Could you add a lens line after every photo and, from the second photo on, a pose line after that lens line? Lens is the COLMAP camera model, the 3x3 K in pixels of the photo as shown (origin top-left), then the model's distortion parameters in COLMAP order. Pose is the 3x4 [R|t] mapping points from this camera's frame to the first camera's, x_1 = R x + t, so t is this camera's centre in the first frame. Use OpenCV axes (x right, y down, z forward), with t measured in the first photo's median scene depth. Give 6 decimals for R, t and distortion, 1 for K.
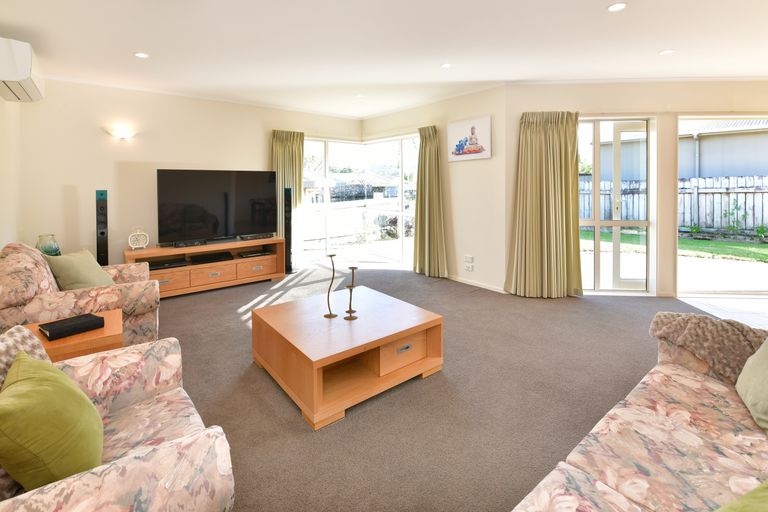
lens RADIAL K [[359.5, 0, 385.7], [0, 359.5, 238.4], [0, 0, 1]] dist [-0.001244, -0.000052]
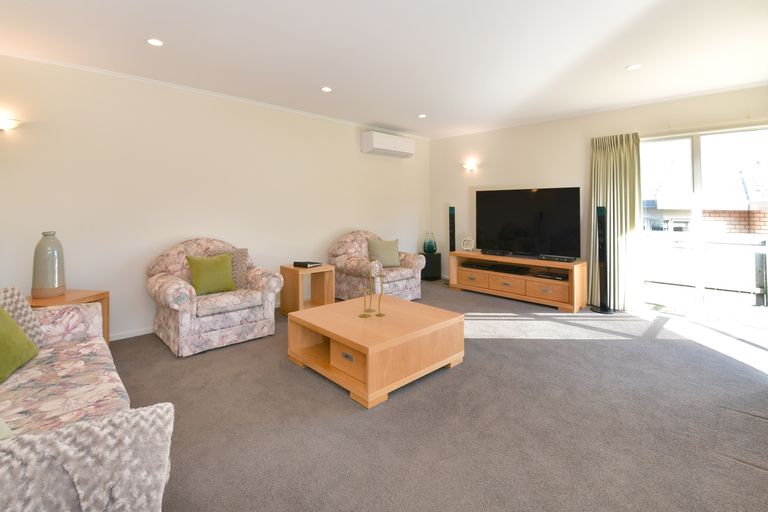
lens RADIAL K [[348.0, 0, 384.0], [0, 348.0, 256.0], [0, 0, 1]] dist [-0.012977, -0.000203]
pose [[0.083375, 0.139392, -0.986721, 0.586882], [-0.152527, 0.980286, 0.125595, -0.067890], [0.984776, 0.140030, 0.102992, 0.561514]]
